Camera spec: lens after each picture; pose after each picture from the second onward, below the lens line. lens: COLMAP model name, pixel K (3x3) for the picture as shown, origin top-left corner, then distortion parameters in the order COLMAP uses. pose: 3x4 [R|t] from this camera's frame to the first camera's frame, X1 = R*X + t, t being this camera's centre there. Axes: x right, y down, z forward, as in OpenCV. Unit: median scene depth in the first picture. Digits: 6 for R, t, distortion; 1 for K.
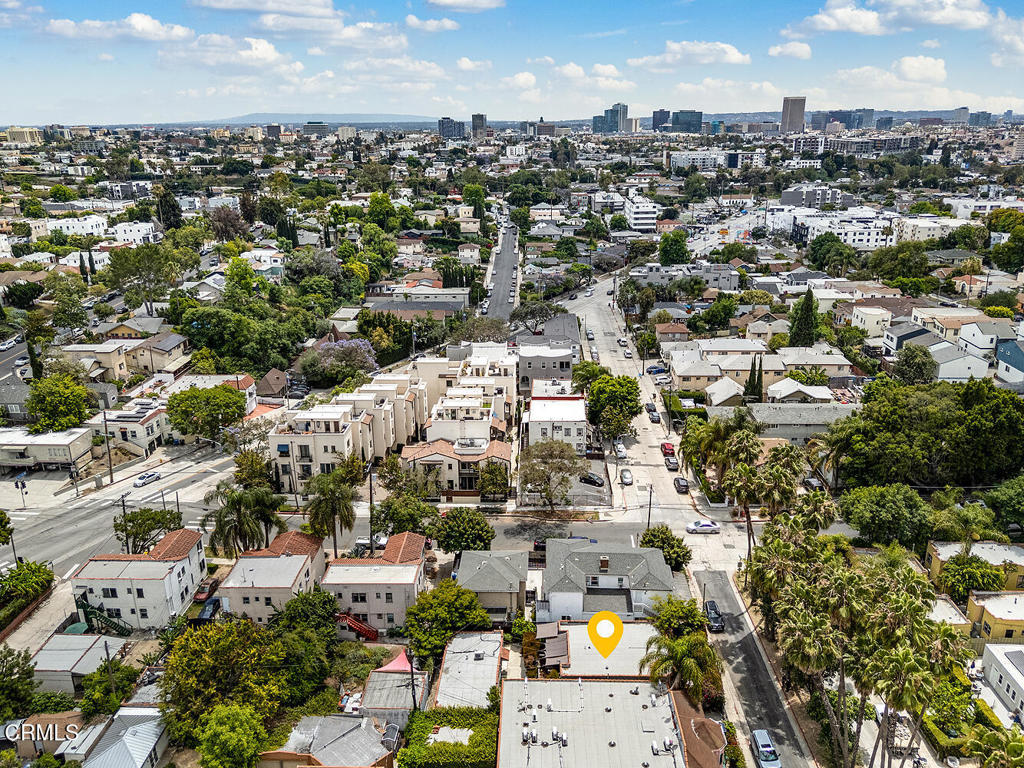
lens RADIAL K [[772.5, 0, 489.2], [0, 772.5, 383.7], [0, 0, 1]] dist [0.095232, -0.098205]
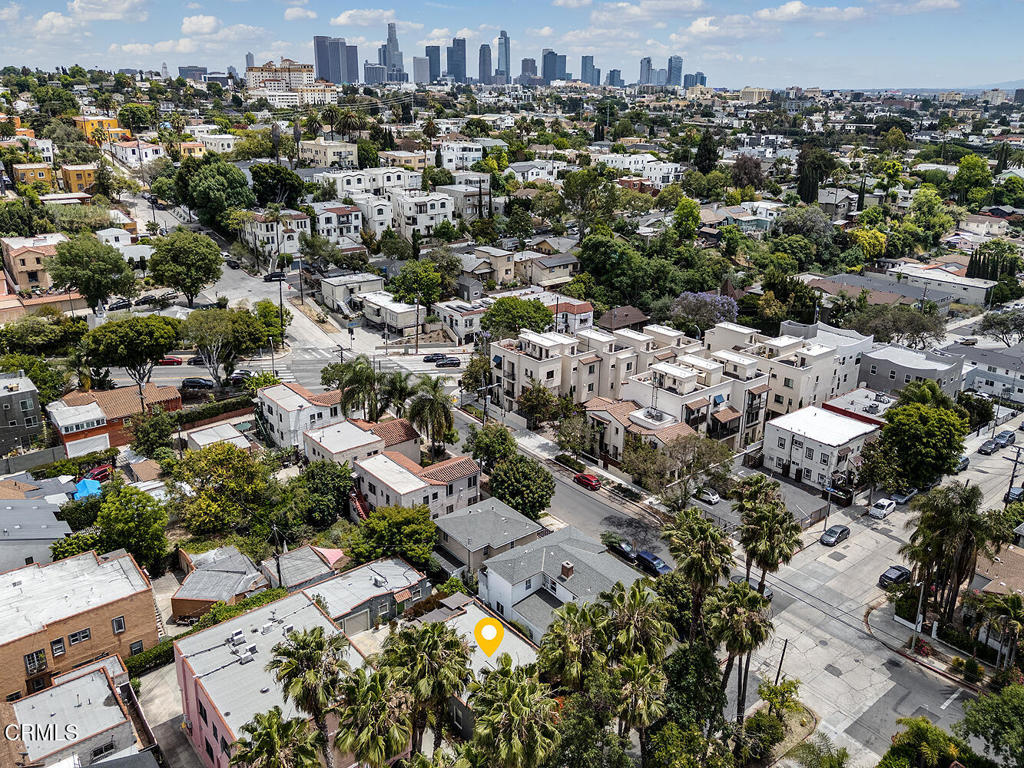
lens RADIAL K [[772.5, 0, 489.2], [0, 772.5, 383.7], [0, 0, 1]] dist [0.095232, -0.098205]
pose [[0.652591, 0.288347, -0.700700, 0.424136], [-0.262370, 0.953544, 0.148040, -0.032330], [0.710835, 0.087233, 0.697928, 0.271743]]
